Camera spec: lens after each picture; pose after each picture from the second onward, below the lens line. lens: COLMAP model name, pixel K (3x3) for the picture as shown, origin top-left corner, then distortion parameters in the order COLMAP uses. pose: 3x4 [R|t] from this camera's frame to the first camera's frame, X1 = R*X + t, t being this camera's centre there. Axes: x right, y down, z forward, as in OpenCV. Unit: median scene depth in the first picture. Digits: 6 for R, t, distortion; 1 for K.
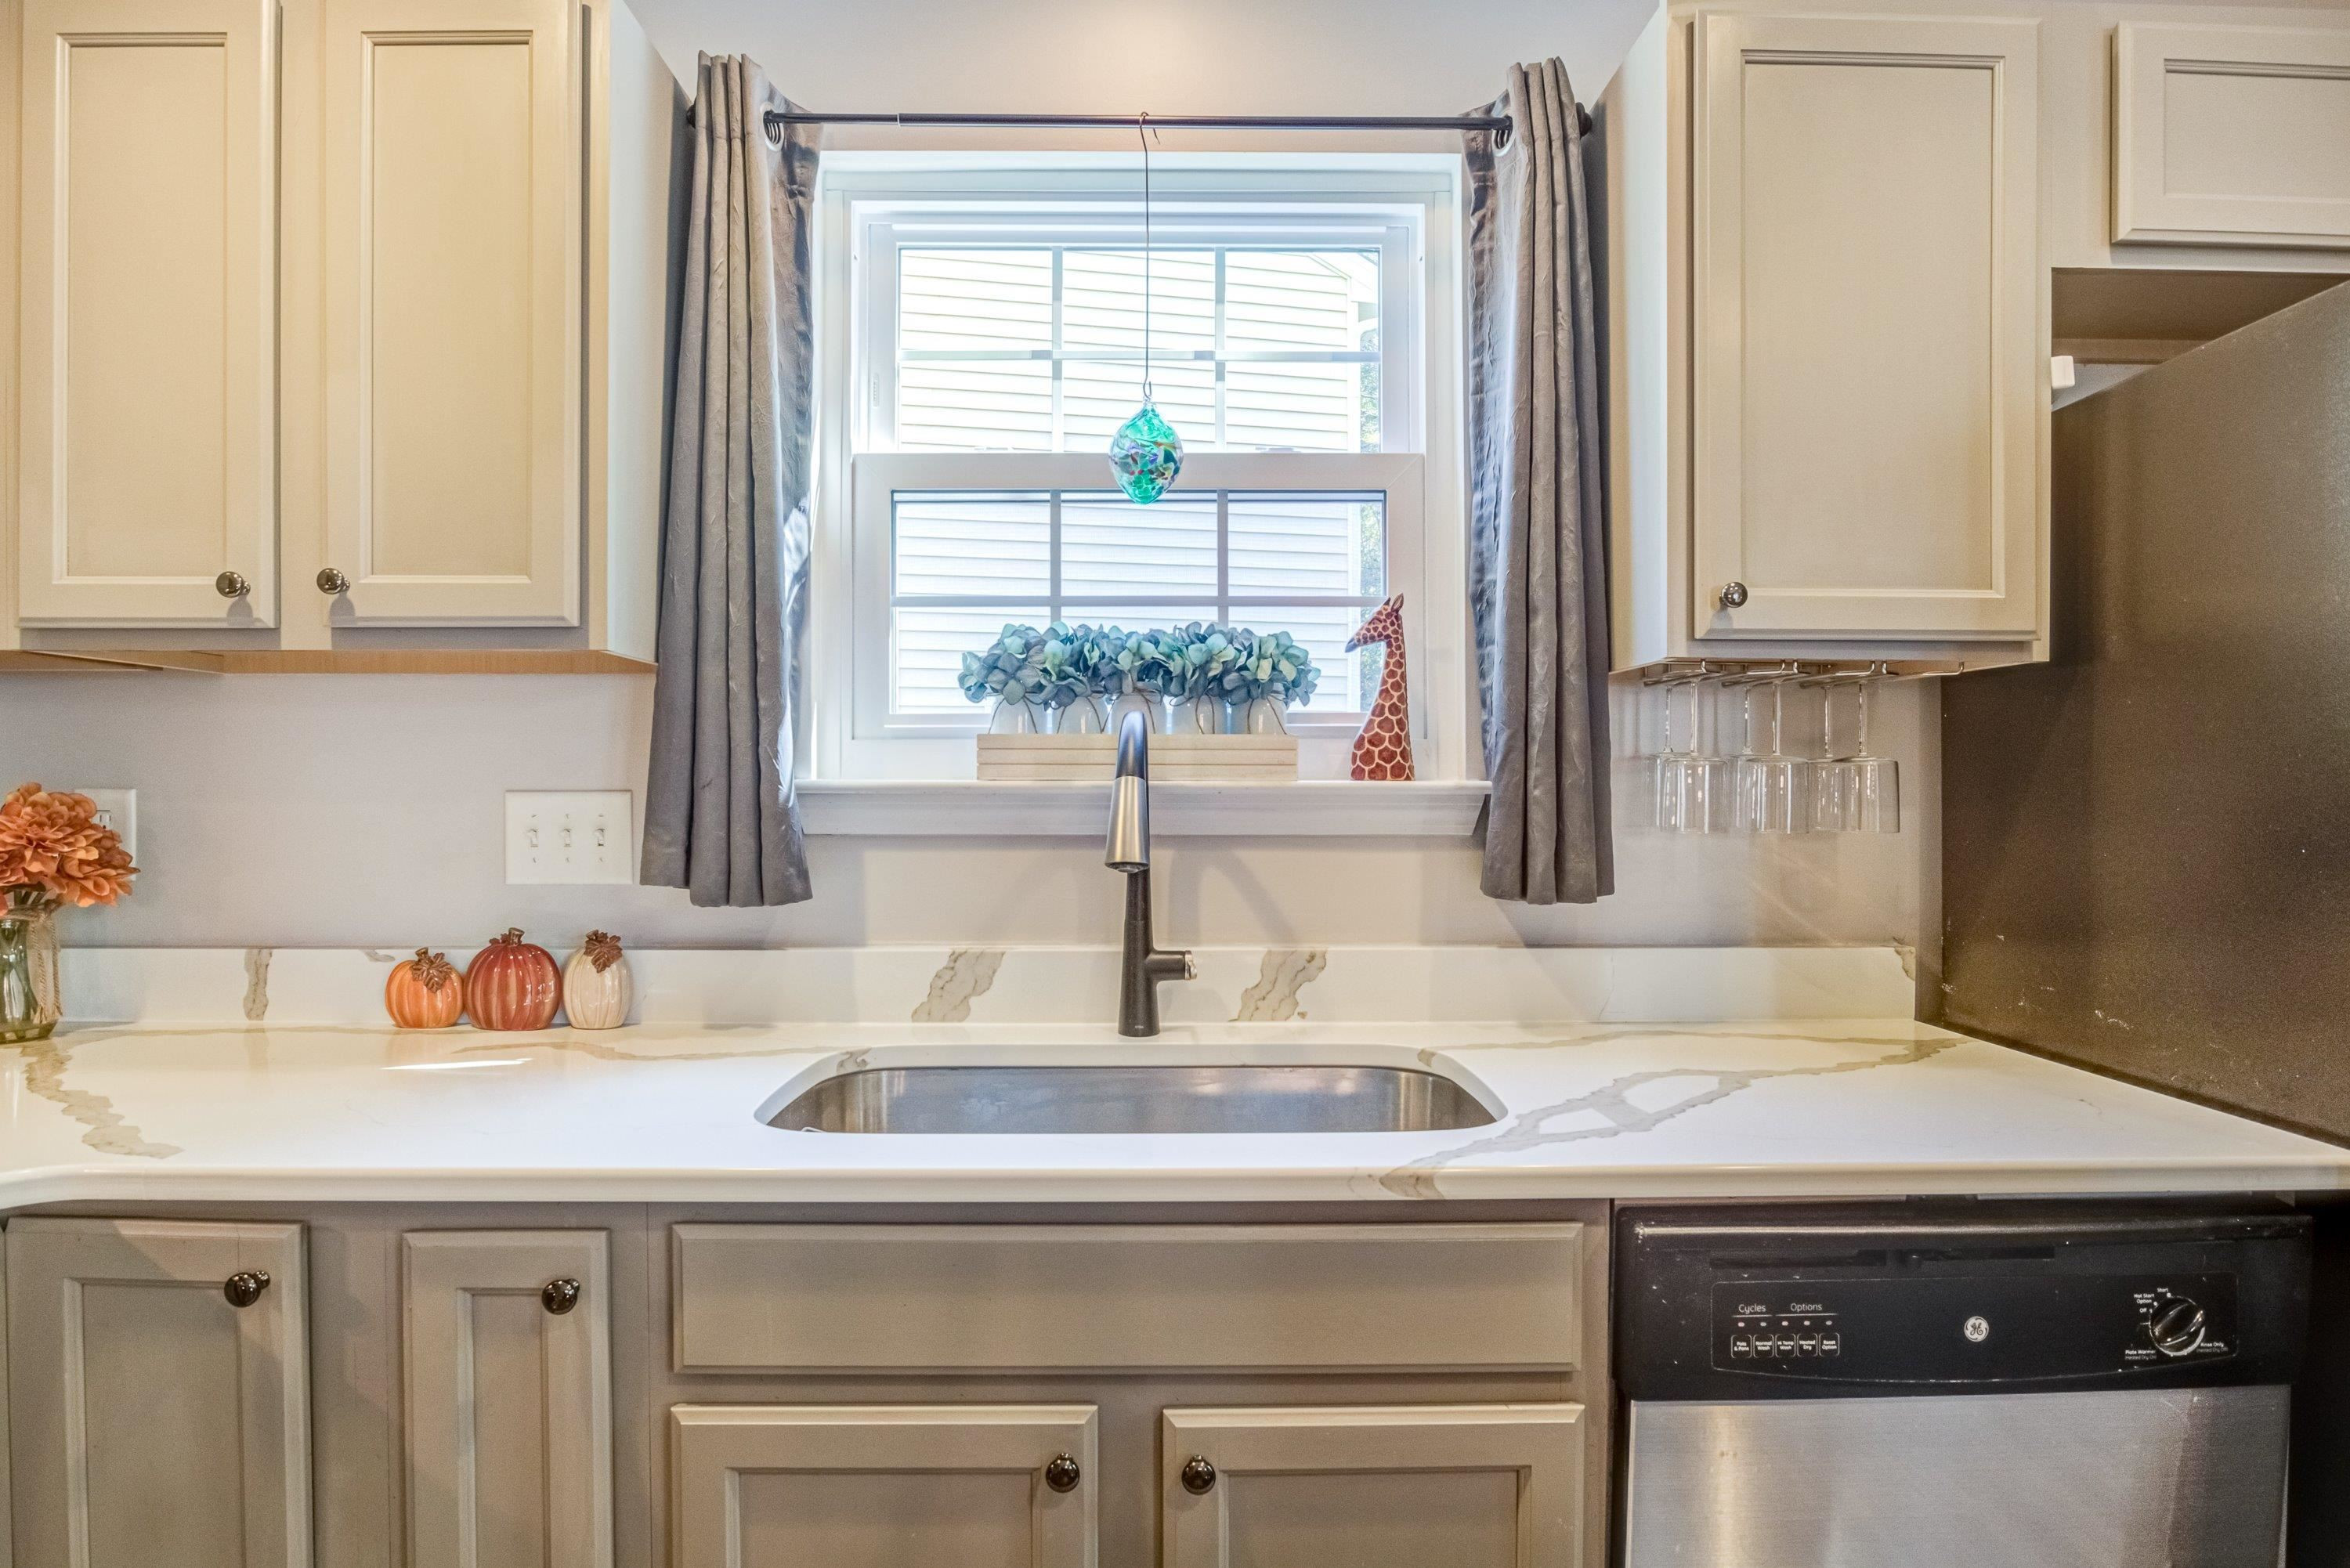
lens RADIAL K [[1187.5, 0, 1178.3], [0, 1187.5, 801.1], [0, 0, 1]] dist [-0.033846, 0.012374]
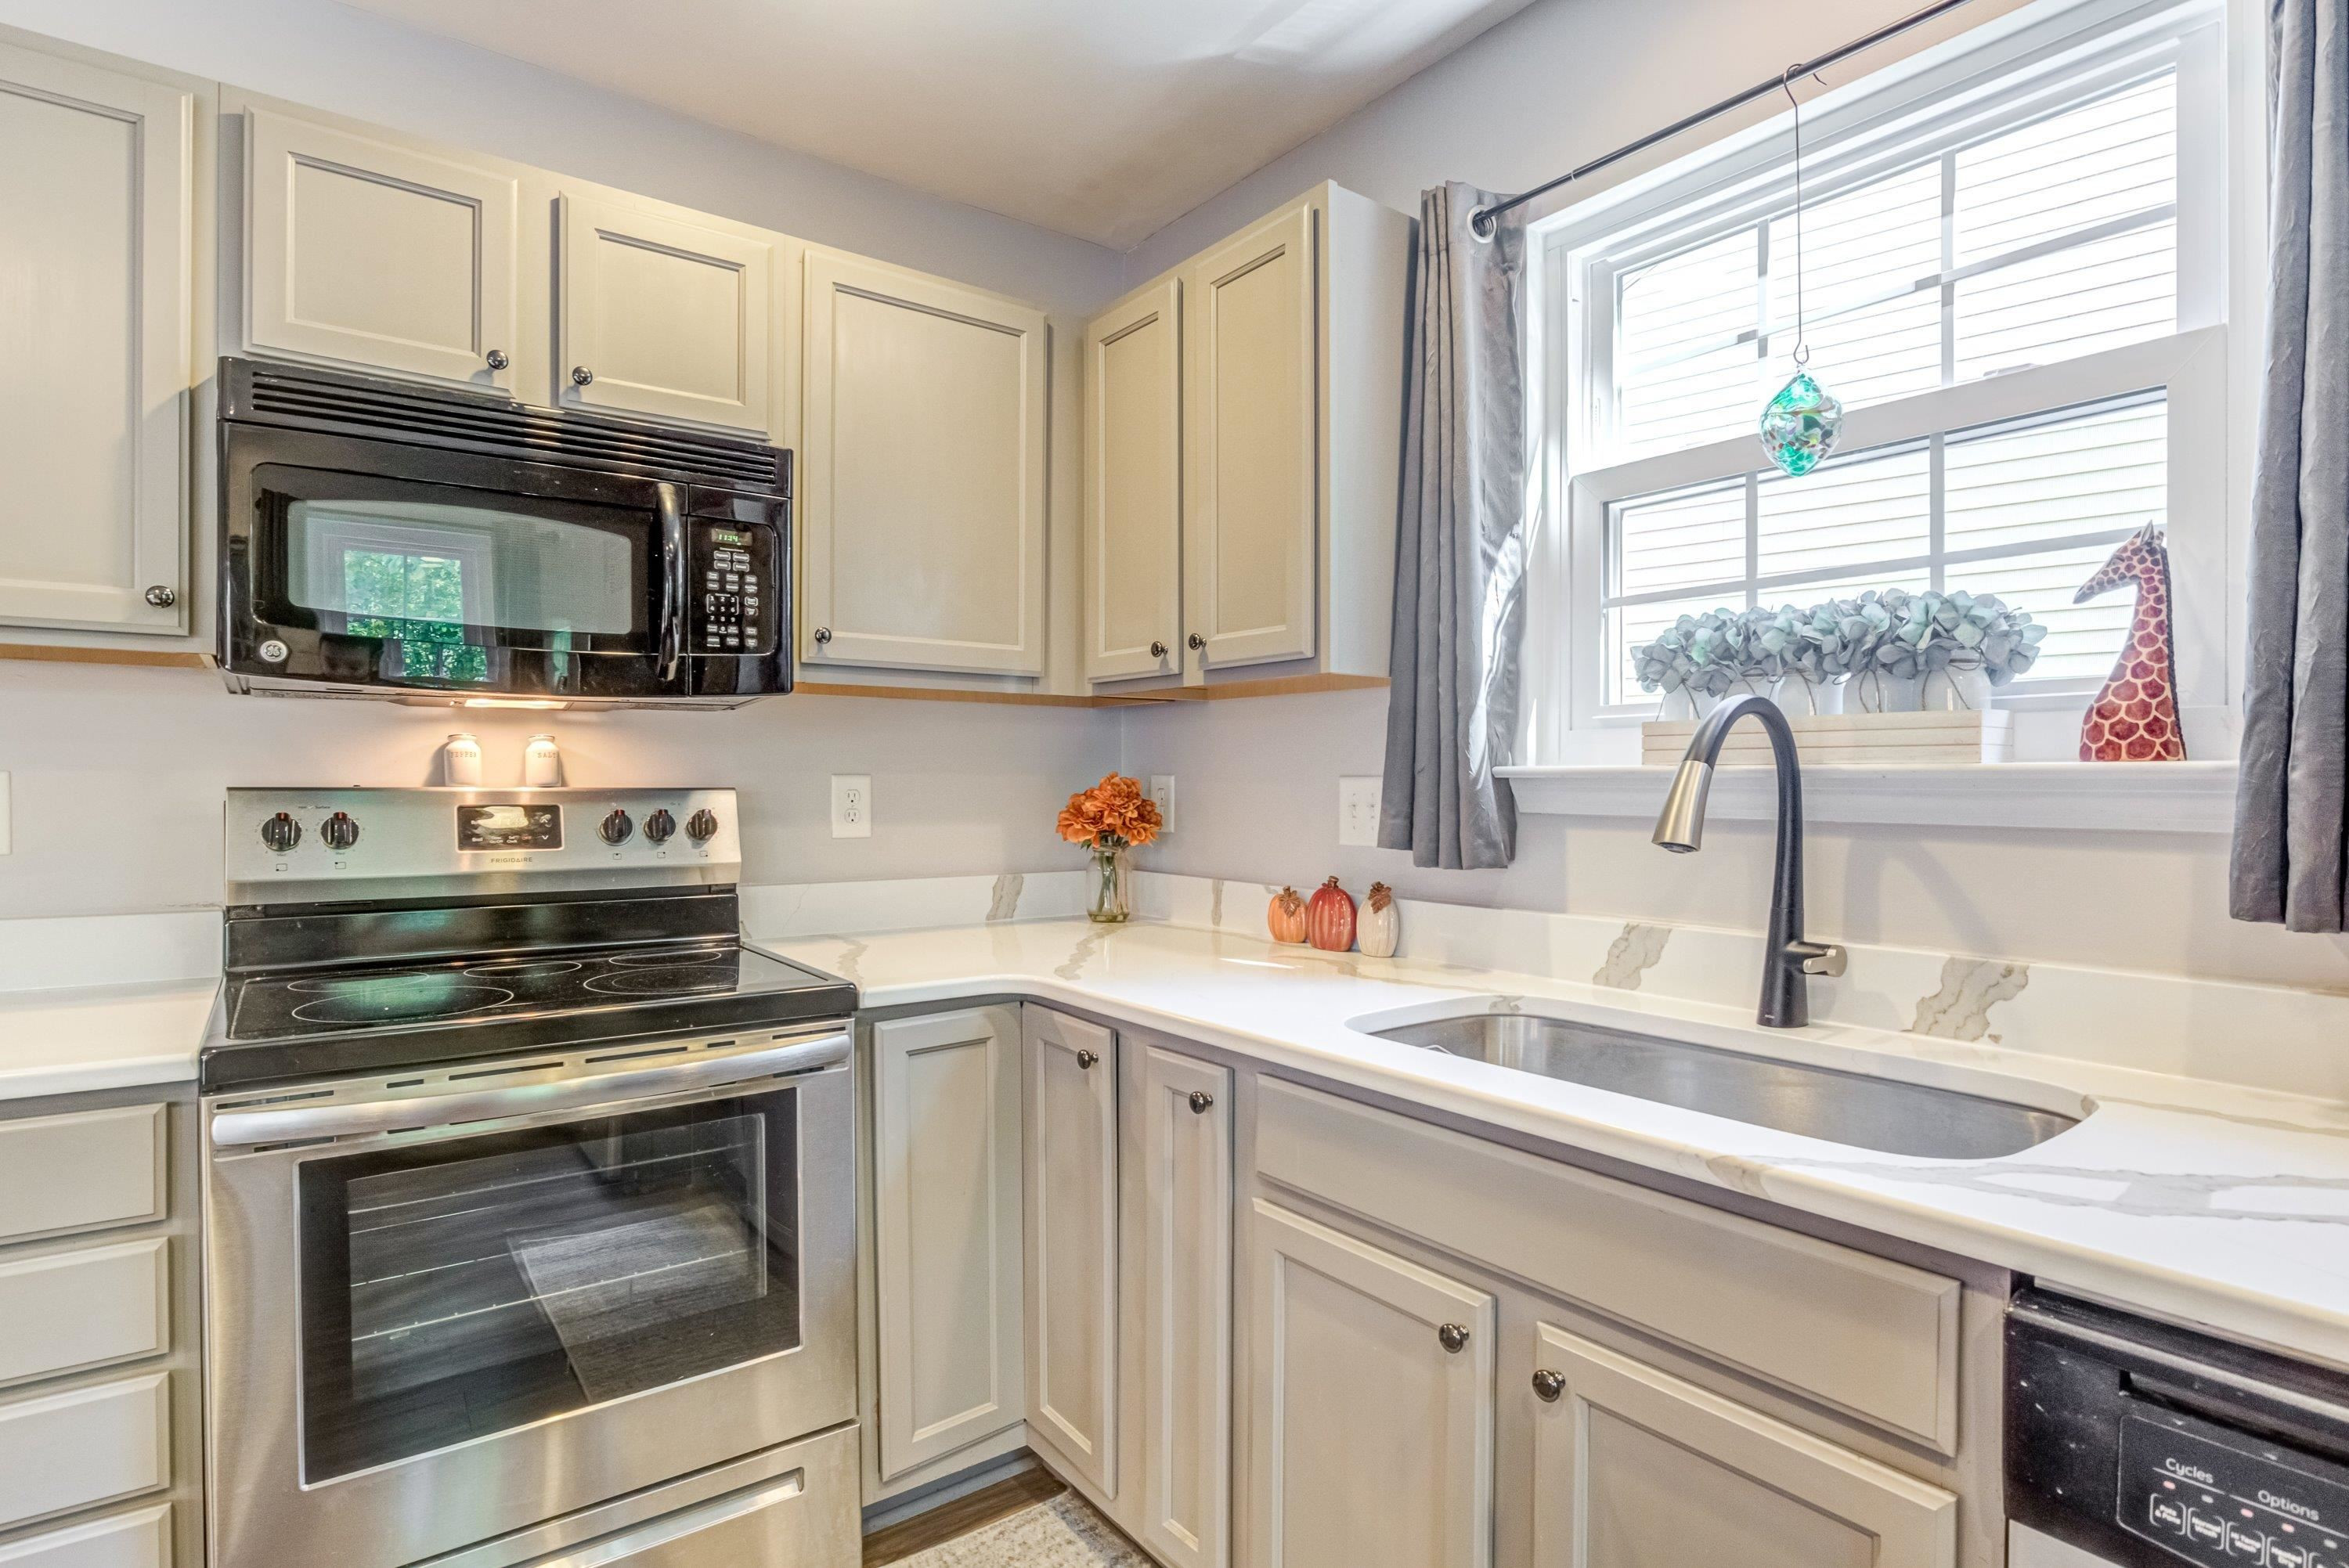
lens RADIAL K [[1186.9, 0, 1184.8], [0, 1186.9, 793.9], [0, 0, 1]] dist [-0.033846, 0.012374]
pose [[0.596367, 0.009771, -0.802652, 0.444890], [-0.006864, 0.999951, 0.007073, 0.003483], [0.802682, 0.001292, 0.596405, 0.035558]]
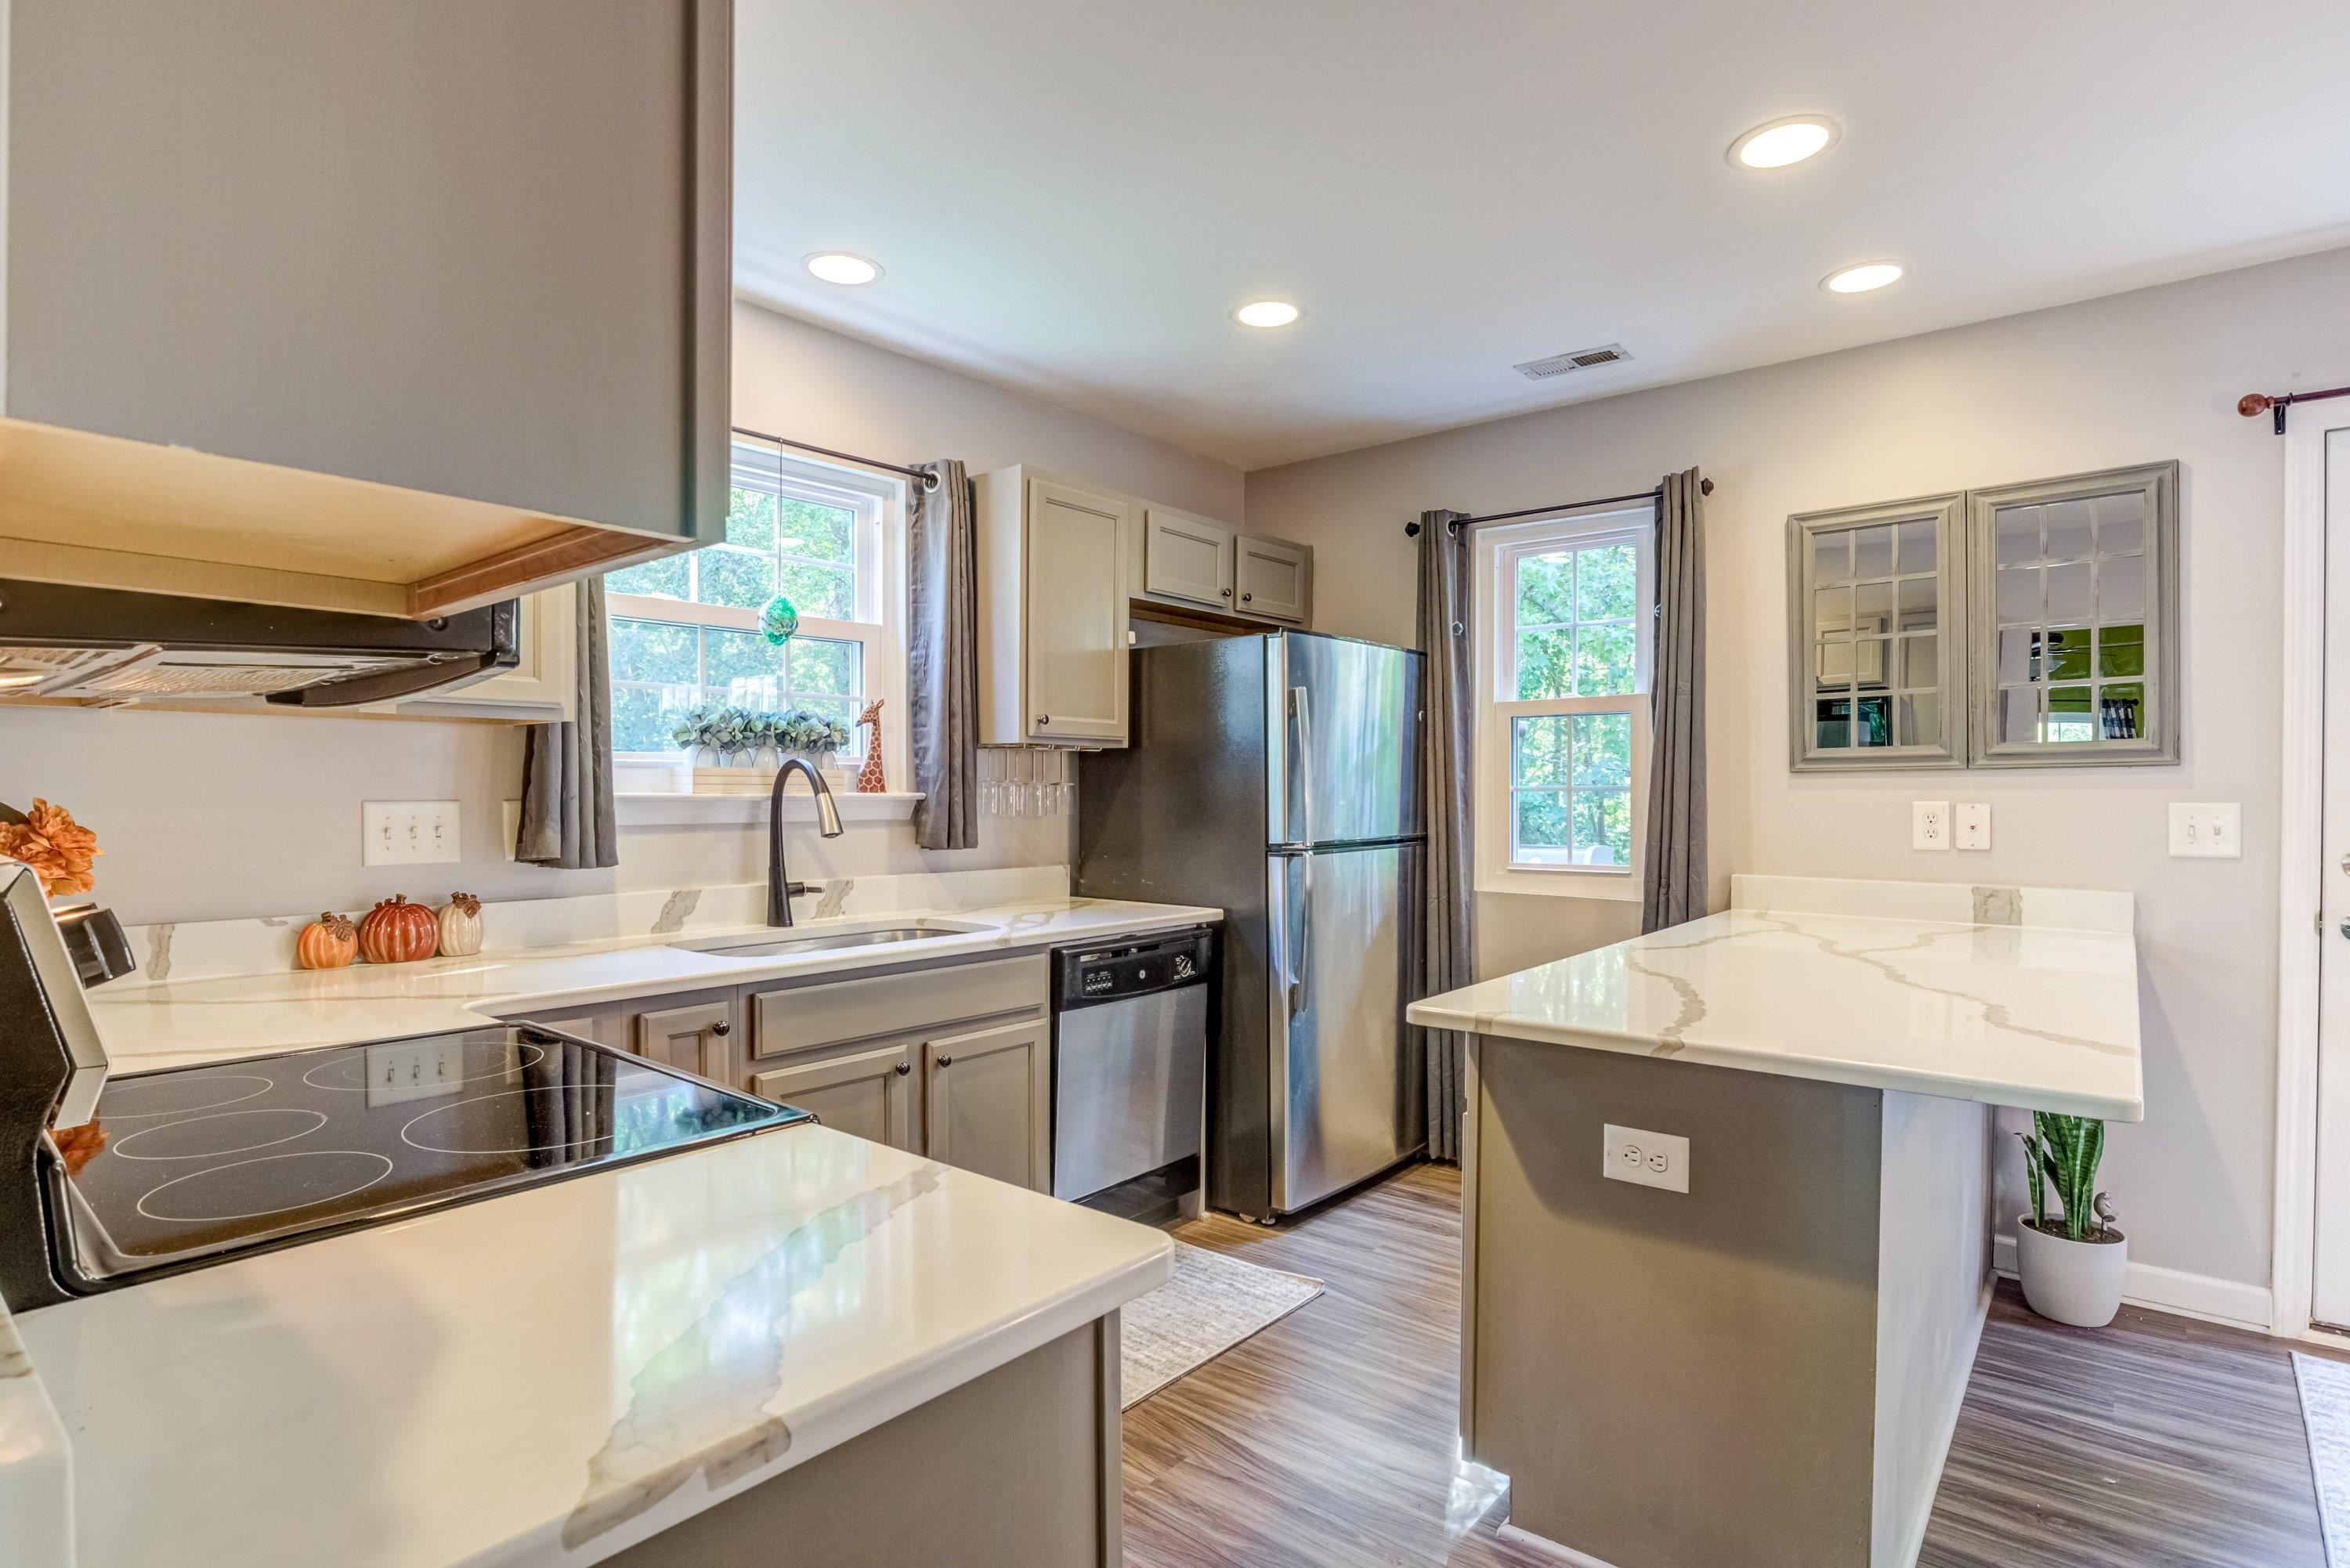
lens RADIAL K [[1187.5, 0, 1160.0], [0, 1187.5, 801.5], [0, 0, 1]] dist [-0.033846, 0.012374]
pose [[0.662553, -0.007860, 0.748974, -1.044059], [0.003292, 0.999966, 0.007582, -0.016791], [-0.749008, -0.002558, 0.662556, -0.706130]]
